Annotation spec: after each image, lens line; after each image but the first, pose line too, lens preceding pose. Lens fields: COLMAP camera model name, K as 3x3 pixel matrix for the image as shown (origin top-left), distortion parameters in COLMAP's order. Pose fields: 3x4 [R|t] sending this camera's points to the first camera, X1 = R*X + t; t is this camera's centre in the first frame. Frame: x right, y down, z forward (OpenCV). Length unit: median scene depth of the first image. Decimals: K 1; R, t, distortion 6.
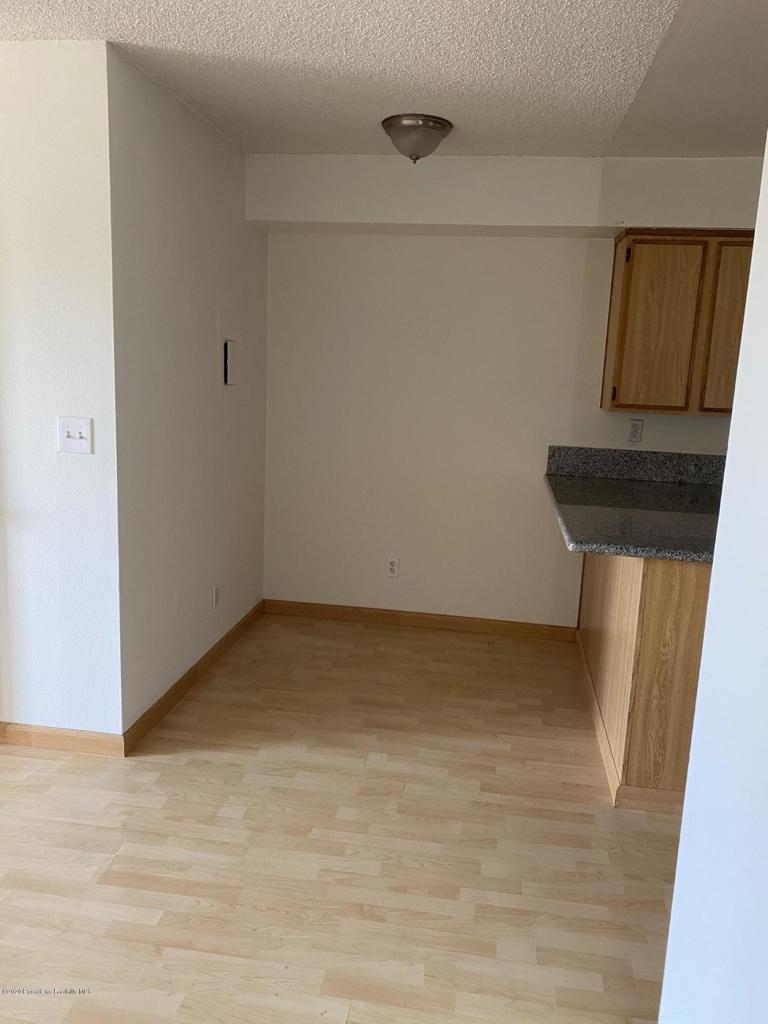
lens RADIAL K [[772.1, 0, 383.3], [0, 772.1, 511.6], [0, 0, 1]] dist [0.015773, 0.005725]
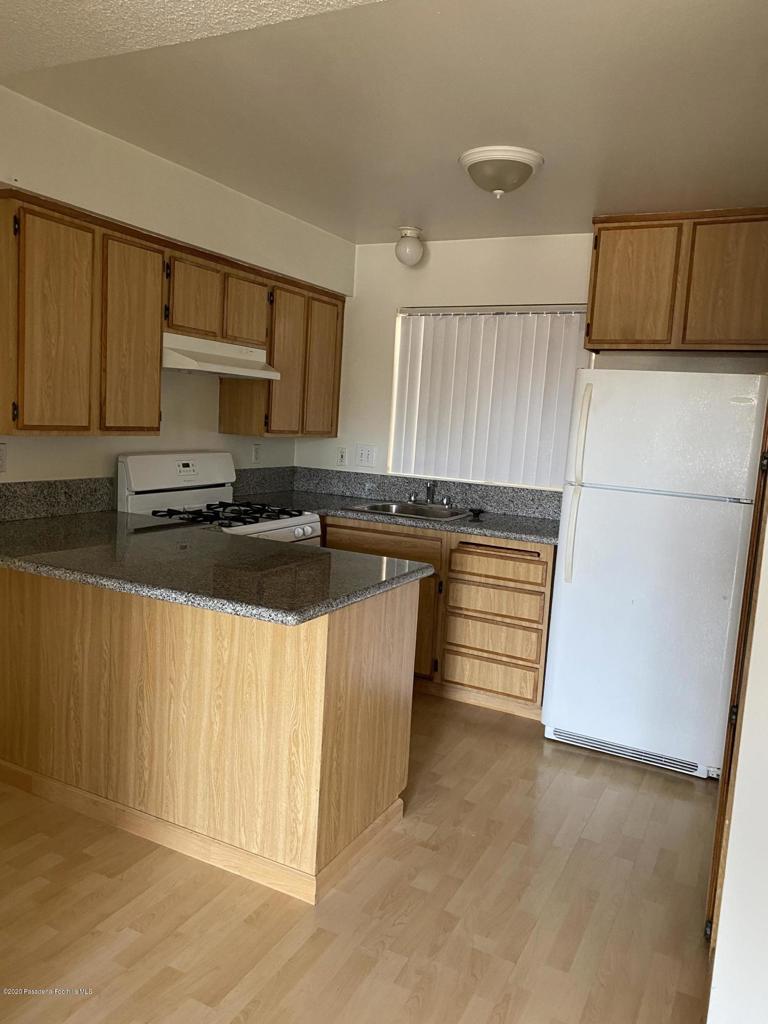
lens RADIAL K [[772.1, 0, 381.7], [0, 772.1, 511.4], [0, 0, 1]] dist [0.015773, 0.005725]
pose [[0.325333, -0.143409, 0.934662, -0.308078], [0.134071, 0.985443, 0.104533, -0.093000], [-0.936047, 0.091303, 0.339824, 0.447235]]
